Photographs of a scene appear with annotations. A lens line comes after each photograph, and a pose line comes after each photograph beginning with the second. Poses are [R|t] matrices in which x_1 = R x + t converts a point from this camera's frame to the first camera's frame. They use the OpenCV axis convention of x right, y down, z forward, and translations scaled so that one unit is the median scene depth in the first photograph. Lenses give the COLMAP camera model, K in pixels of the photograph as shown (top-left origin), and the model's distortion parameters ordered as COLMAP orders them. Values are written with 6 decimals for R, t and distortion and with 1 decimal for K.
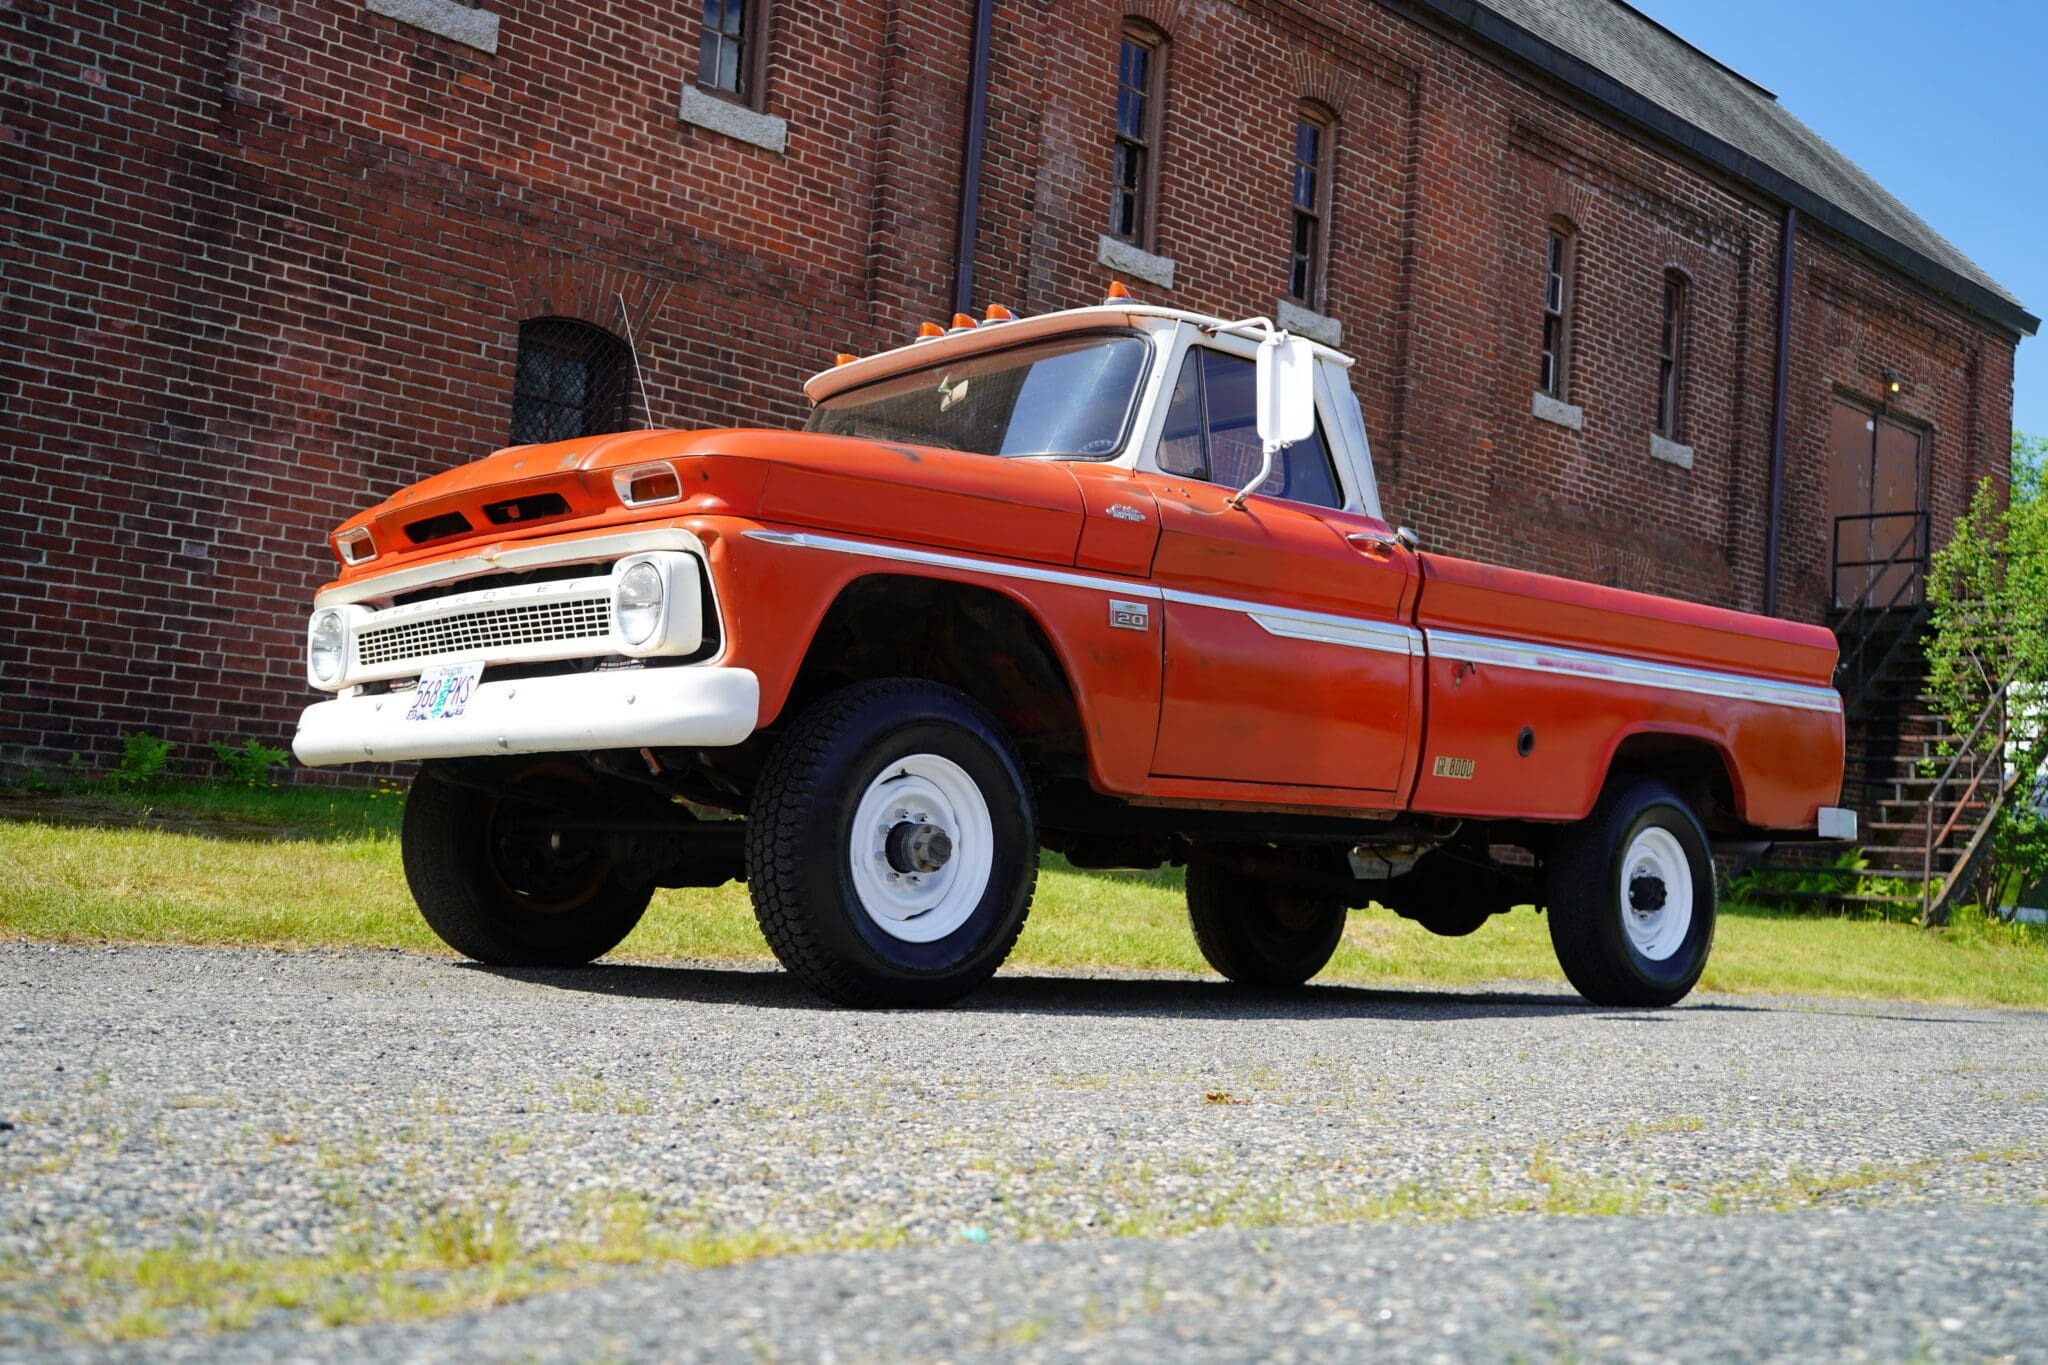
lens RADIAL K [[2215.1, 0, 1024.0], [0, 2215.1, 682.5], [0, 0, 1]] dist [0.017324, -0.000604]
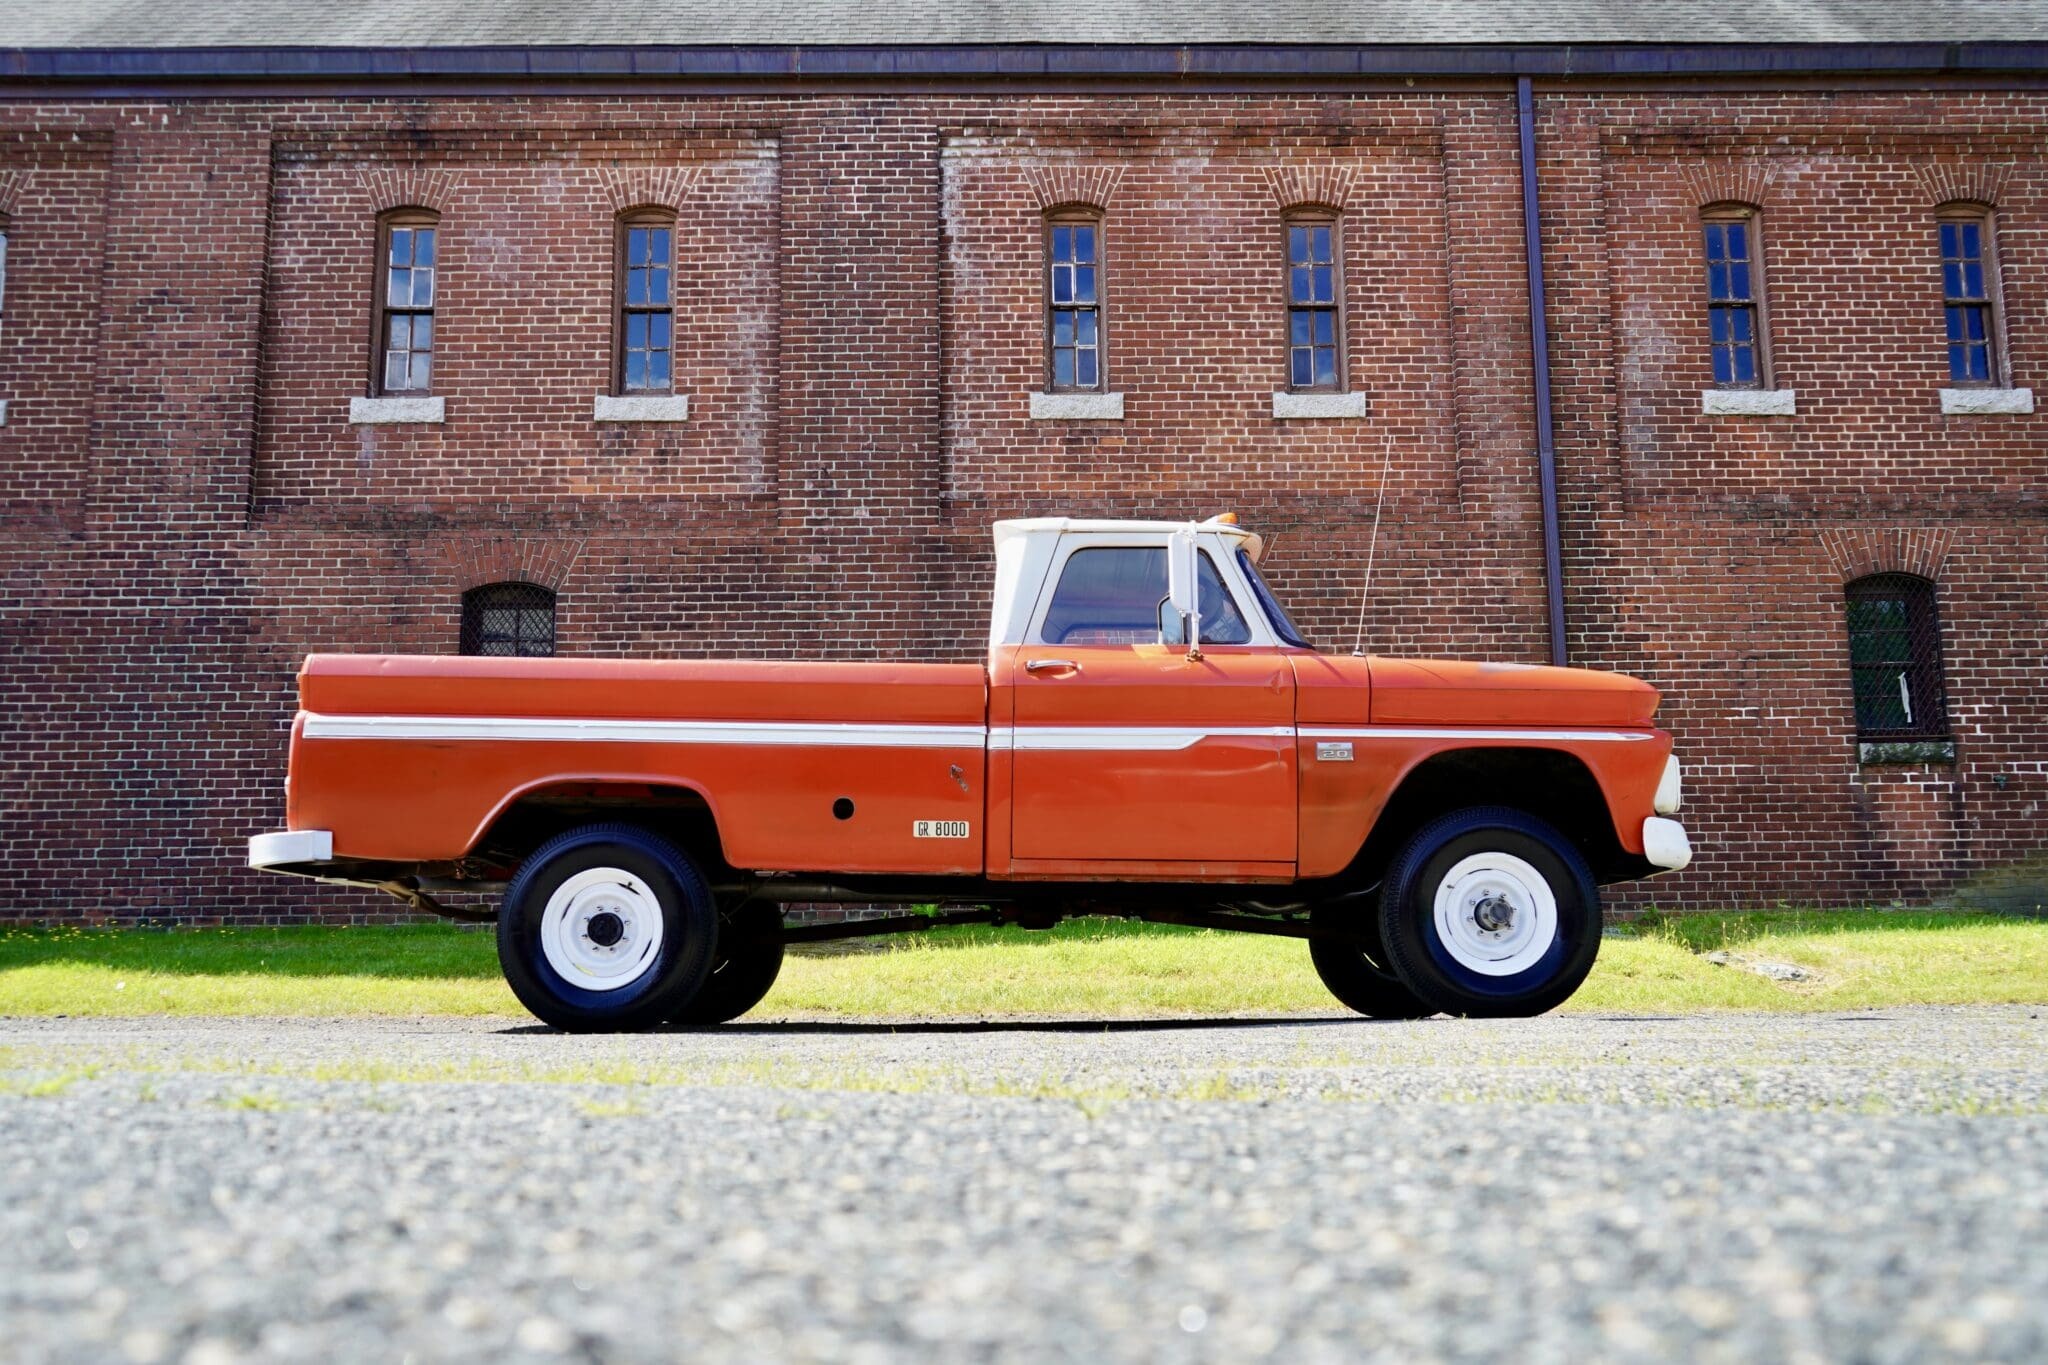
lens RADIAL K [[1683.0, 0, 1027.9], [0, 1683.0, 684.2], [0, 0, 1]] dist [0.001443, 0.009140]
pose [[0.719881, -0.180284, -0.670275, 0.448549], [0.117067, 0.983381, -0.138770, 0.044260], [0.684154, 0.021431, 0.729022, 0.131585]]
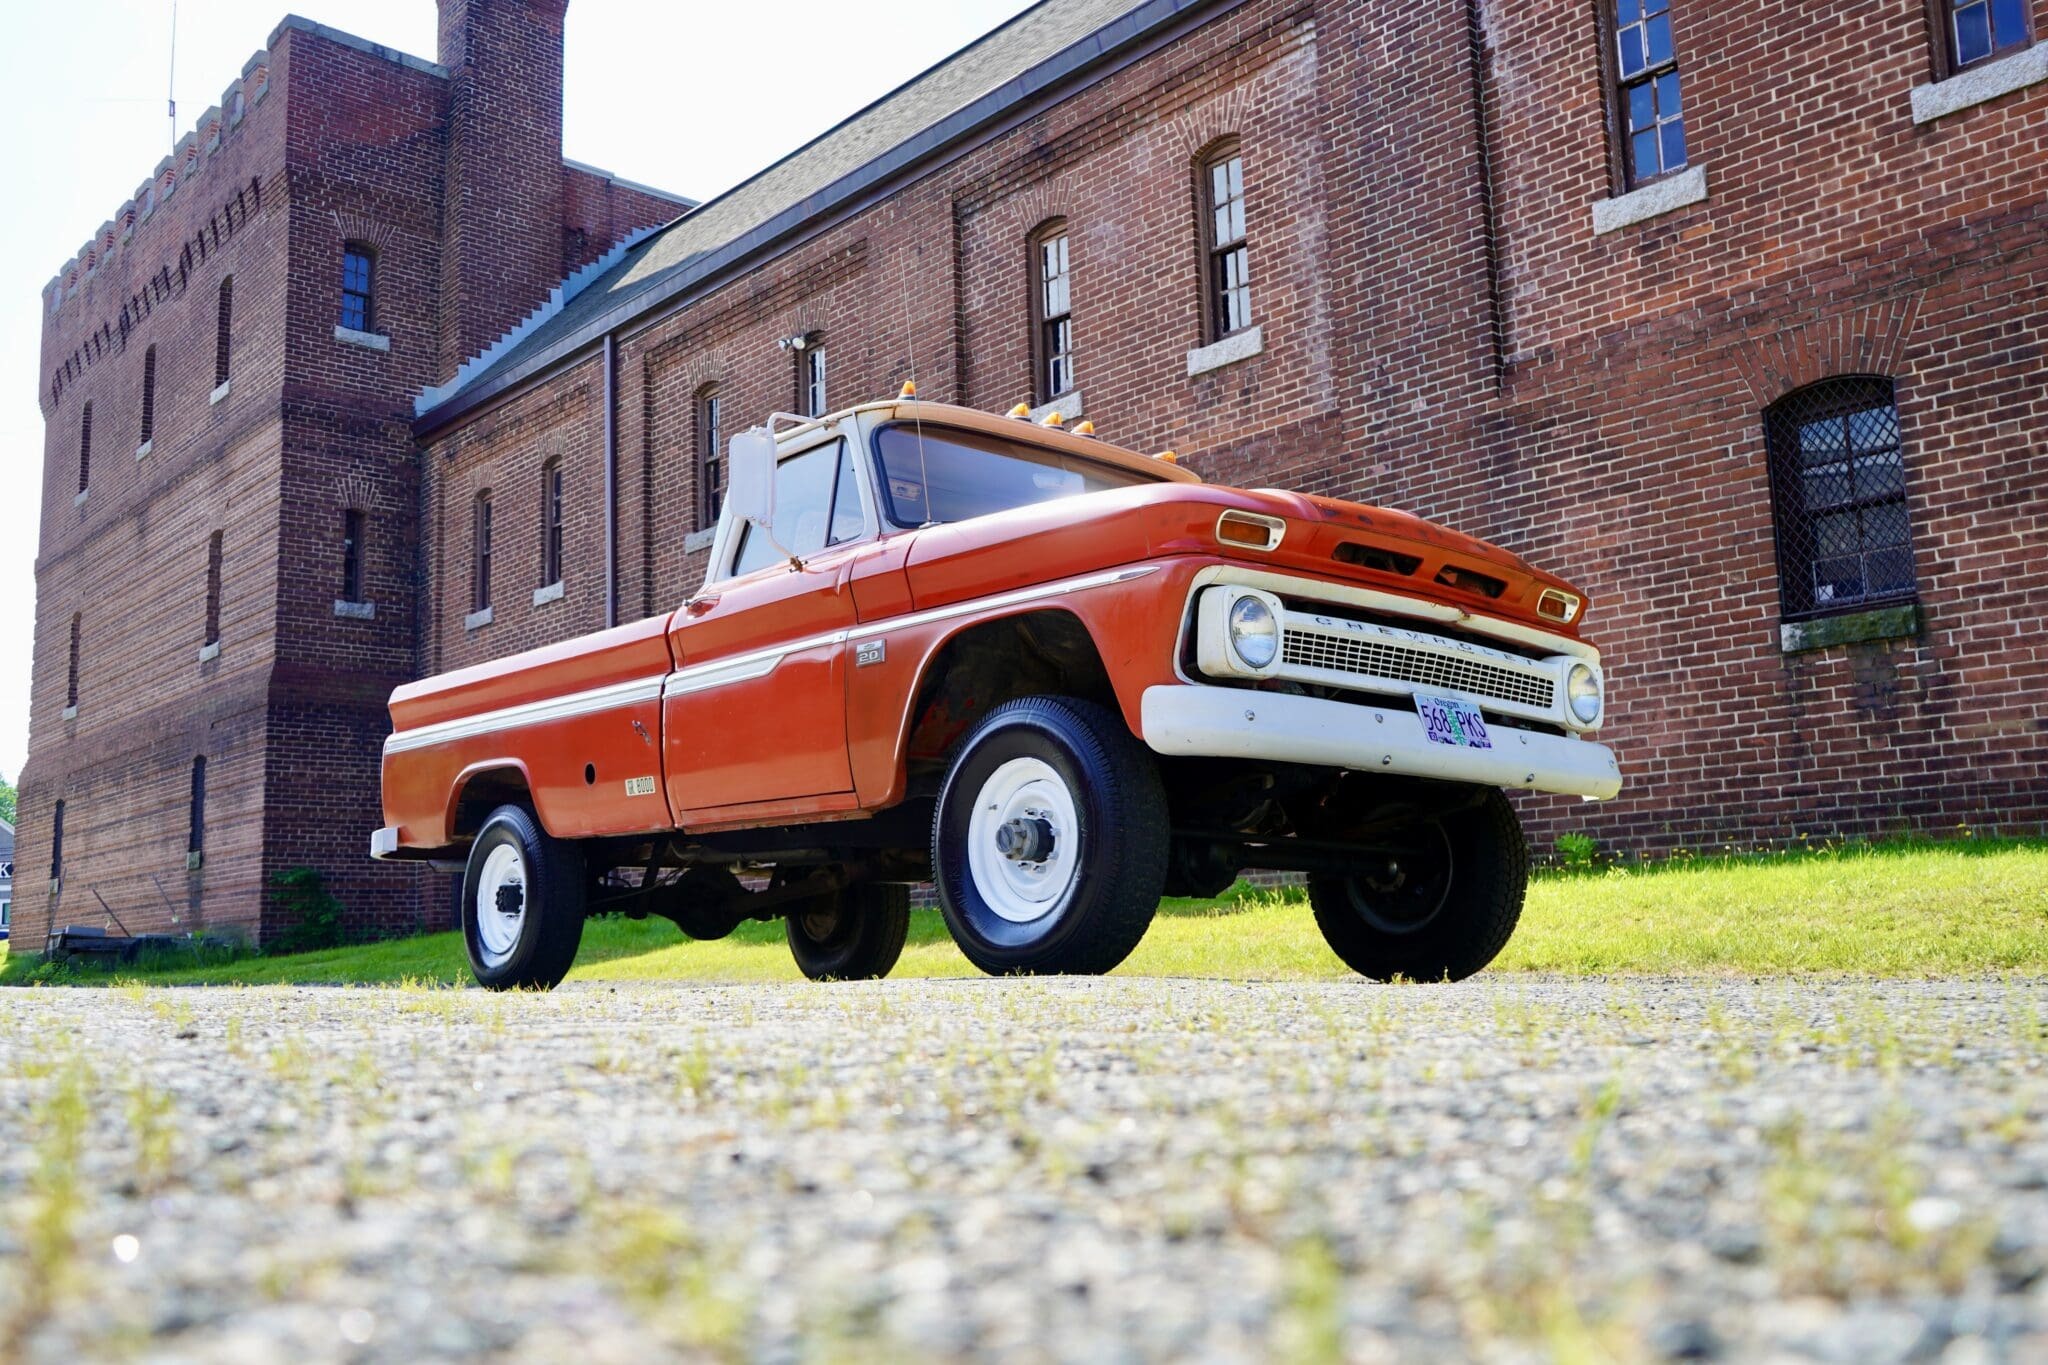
lens RADIAL K [[1763.0, 0, 1024.0], [0, 1763.0, 682.5], [0, 0, 1]] dist [-0.004912, 0.010147]
pose [[-0.038266, -0.217039, -0.975413, 0.602372], [0.112323, 0.969007, -0.220020, 0.116202], [0.992935, -0.117980, -0.012702, 0.641154]]
